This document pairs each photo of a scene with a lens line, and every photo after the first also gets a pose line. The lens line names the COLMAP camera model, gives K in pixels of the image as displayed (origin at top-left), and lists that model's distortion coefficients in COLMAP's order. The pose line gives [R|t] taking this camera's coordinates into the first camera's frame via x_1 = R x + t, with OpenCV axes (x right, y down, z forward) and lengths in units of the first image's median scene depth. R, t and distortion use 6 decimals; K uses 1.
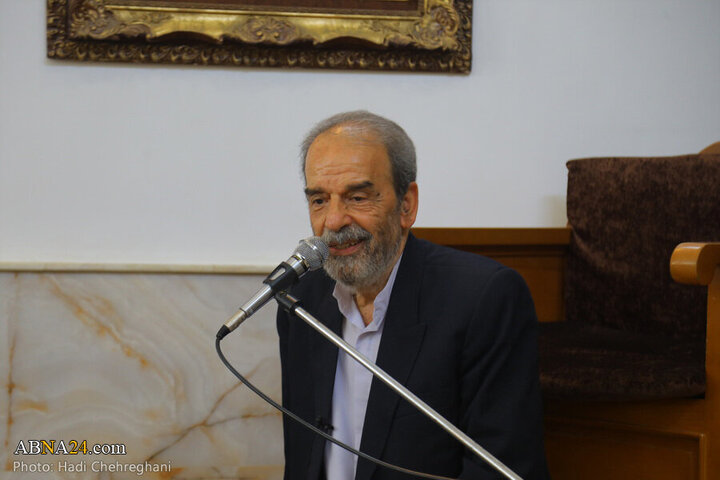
lens RADIAL K [[1795.9, 0, 360.0], [0, 1795.9, 240.0], [0, 0, 1]] dist [0.439914, -0.423632]
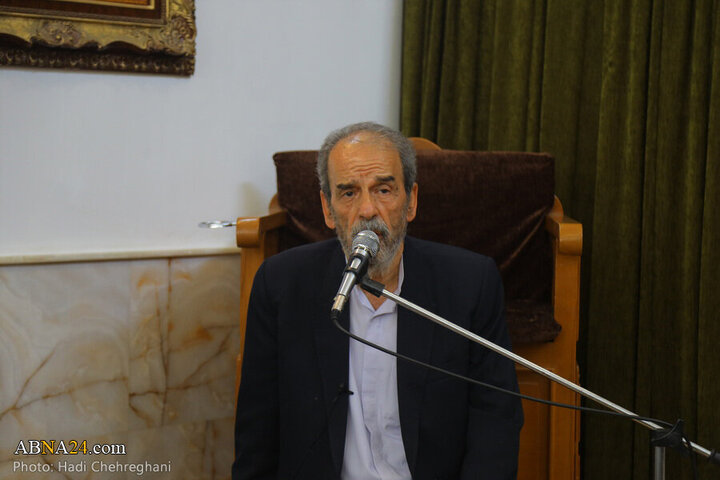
lens RADIAL K [[1795.9, 0, 360.0], [0, 1795.9, 240.0], [0, 0, 1]] dist [0.439914, -0.423632]
pose [[0.817582, -0.040260, 0.574403, -0.525820], [0.031971, 0.999188, 0.024528, -0.015077], [-0.574924, -0.001690, 0.818205, 0.016654]]
